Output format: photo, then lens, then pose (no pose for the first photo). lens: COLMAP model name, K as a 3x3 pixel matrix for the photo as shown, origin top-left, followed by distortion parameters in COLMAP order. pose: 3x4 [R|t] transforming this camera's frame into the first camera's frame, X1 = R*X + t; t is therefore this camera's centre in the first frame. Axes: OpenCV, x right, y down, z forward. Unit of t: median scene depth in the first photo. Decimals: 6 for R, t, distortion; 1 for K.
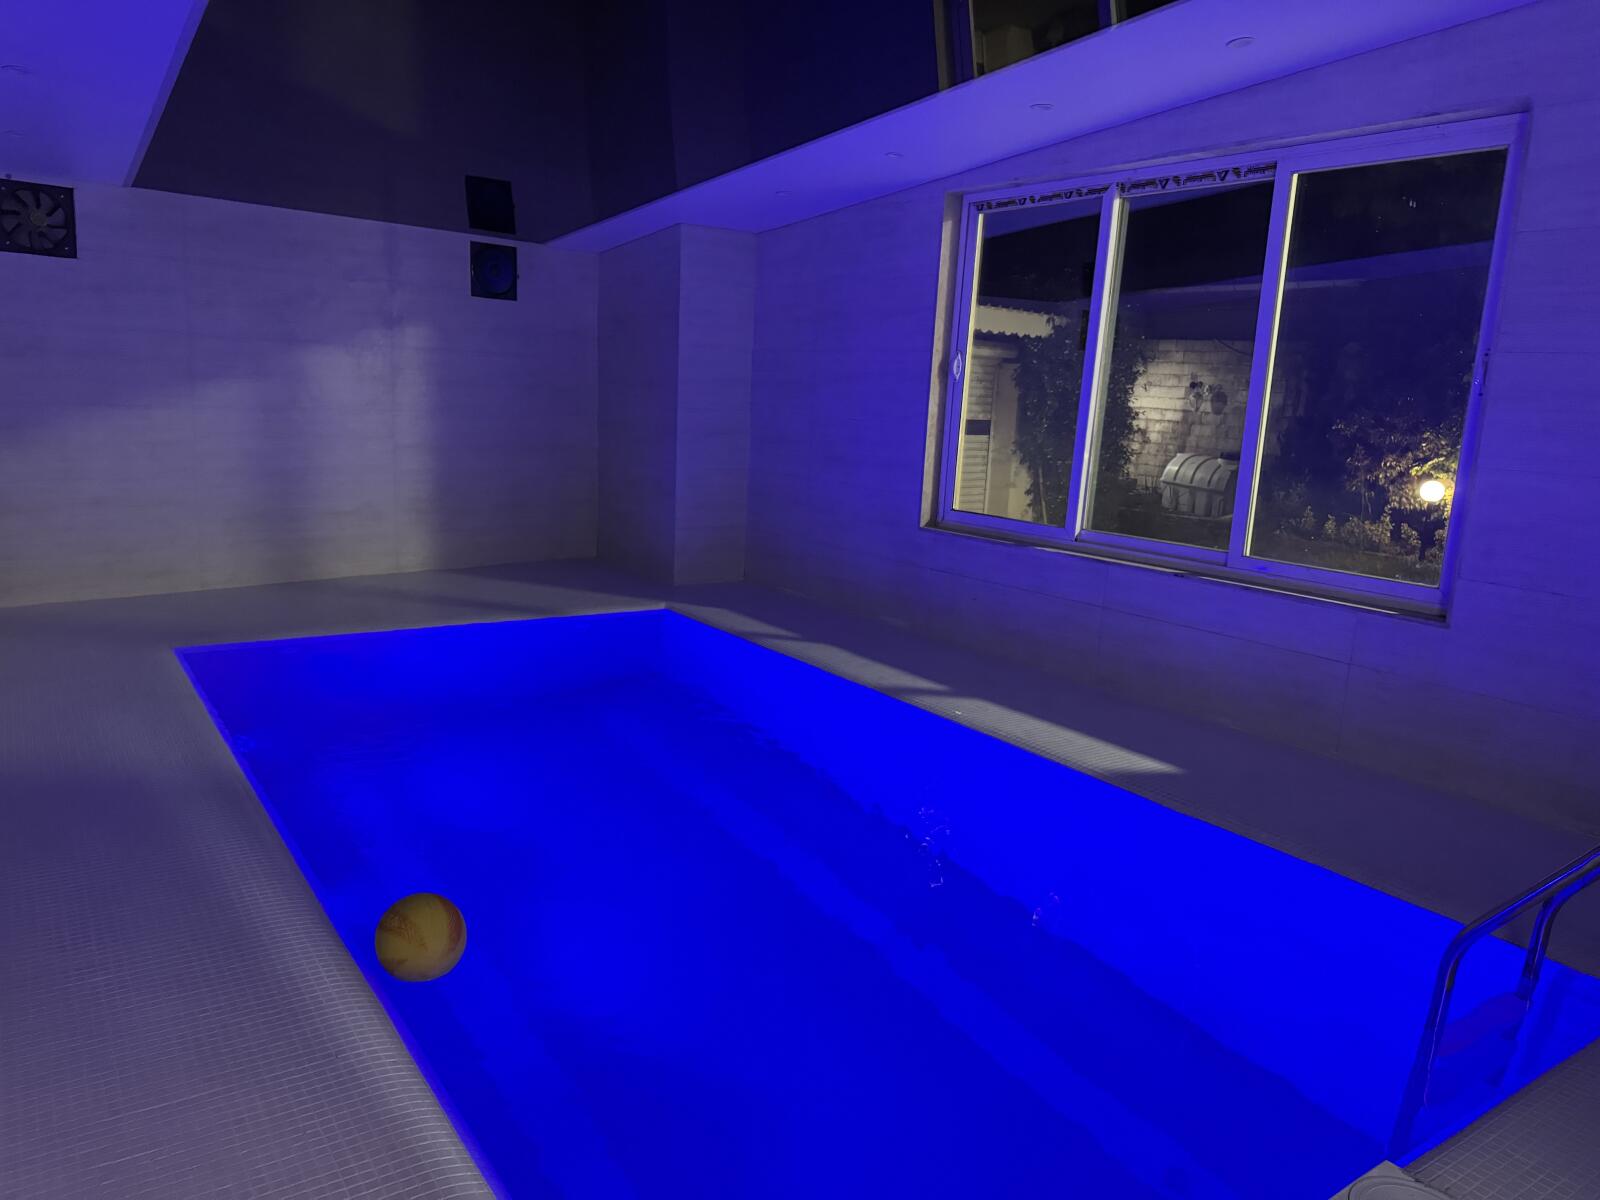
lens RADIAL K [[1123.7, 0, 798.7], [0, 1123.7, 601.4], [0, 0, 1]] dist [0.008259, -0.003567]
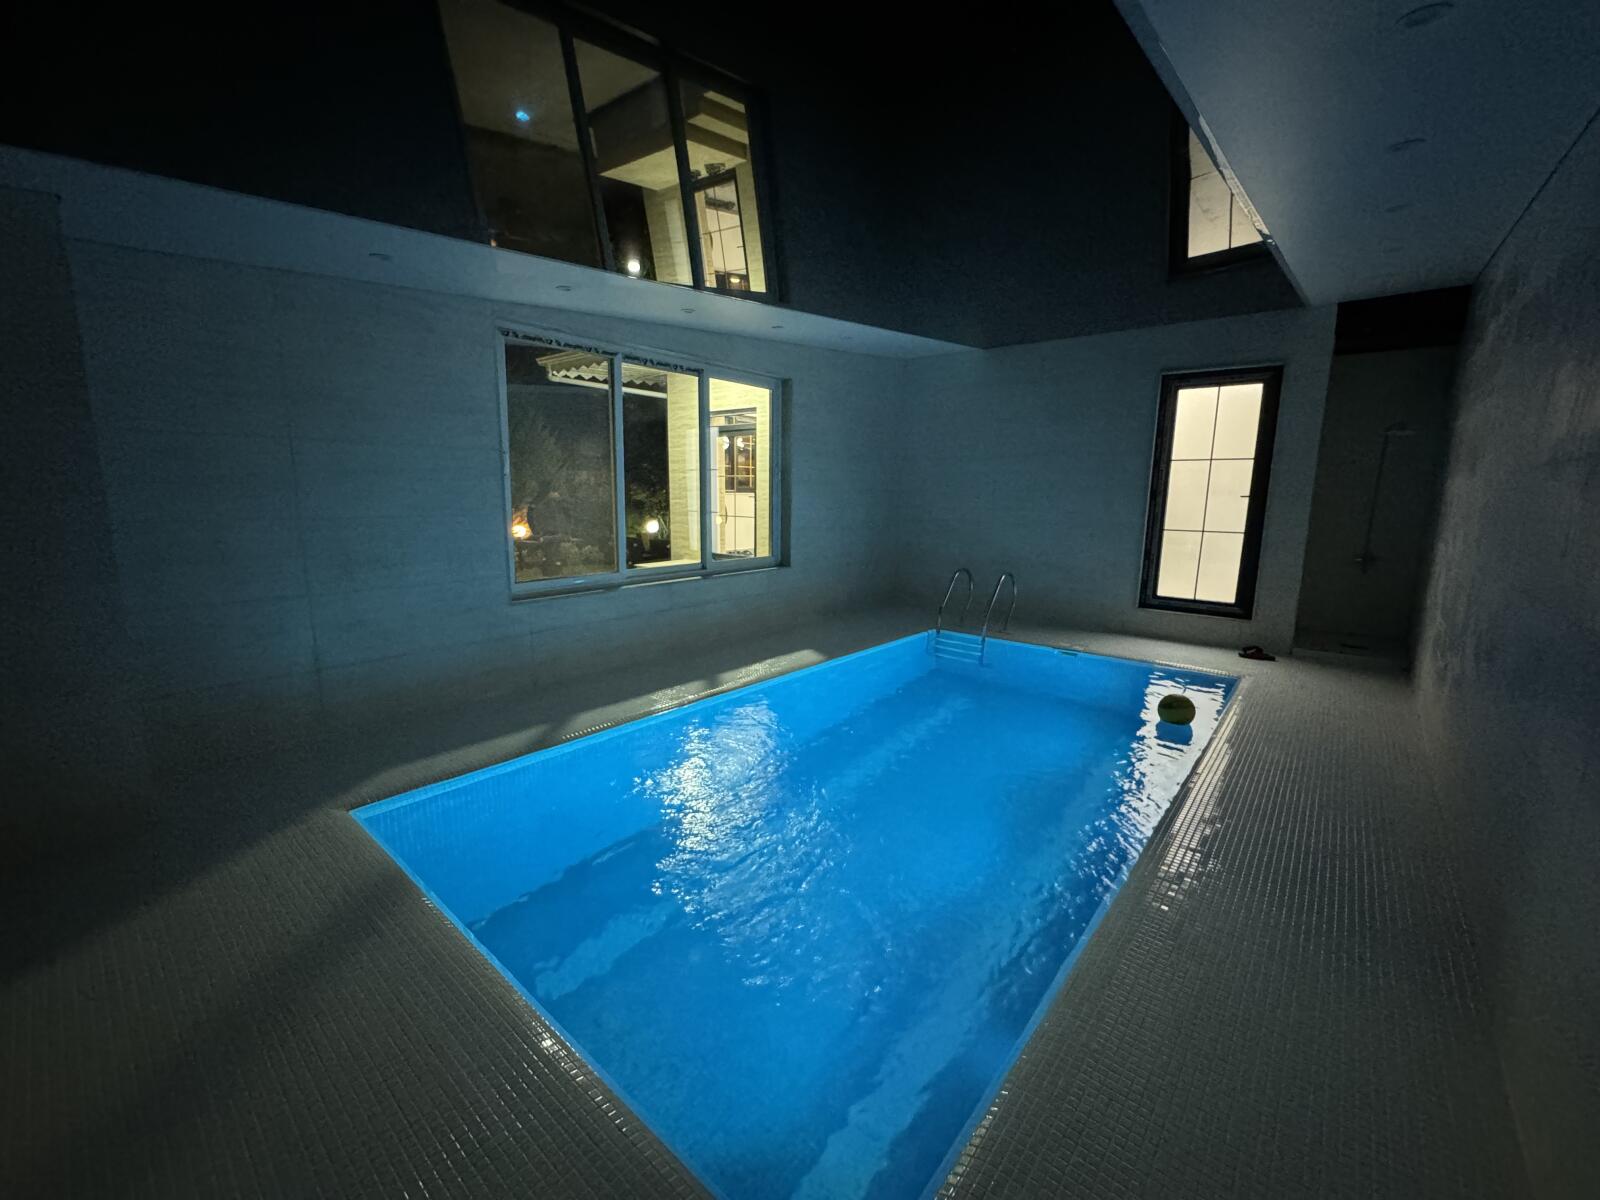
lens RADIAL K [[635.3, 0, 800.3], [0, 635.3, 599.3], [0, 0, 1]] dist [-0.002215, -0.000088]
pose [[-0.248762, -0.203709, 0.946900, -0.634833], [0.167455, 0.953865, 0.249200, -0.198506], [-0.953979, 0.220554, -0.203174, 0.918877]]
